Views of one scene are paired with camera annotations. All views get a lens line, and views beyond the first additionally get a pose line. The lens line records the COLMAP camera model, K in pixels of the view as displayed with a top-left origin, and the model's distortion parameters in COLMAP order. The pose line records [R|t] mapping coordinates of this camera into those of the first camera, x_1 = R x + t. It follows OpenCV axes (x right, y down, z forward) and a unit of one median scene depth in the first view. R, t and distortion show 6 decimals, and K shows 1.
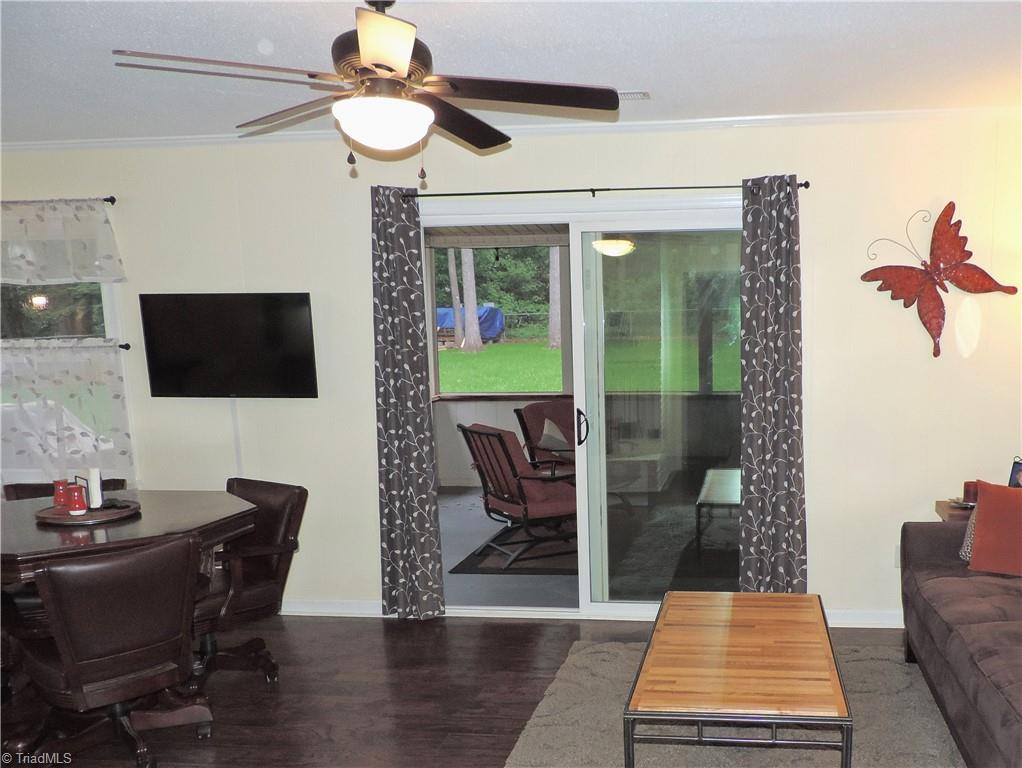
lens RADIAL K [[734.1, 0, 511.0], [0, 734.1, 384.0], [0, 0, 1]] dist [-0.033488, -0.000865]
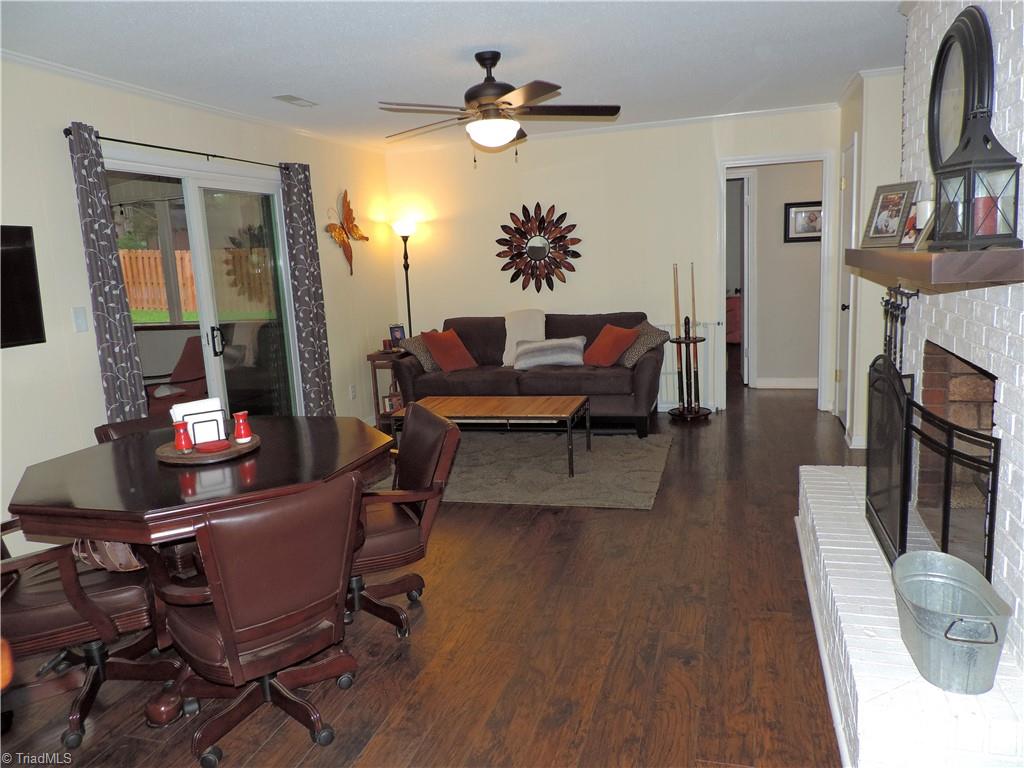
lens RADIAL K [[735.6, 0, 512.0], [0, 735.6, 384.0], [0, 0, 1]] dist [-0.033488, -0.000865]
pose [[0.174227, -0.163753, 0.970994, -1.154402], [0.138947, 0.980298, 0.140390, 0.026274], [-0.974853, 0.110457, 0.193547, 0.283059]]
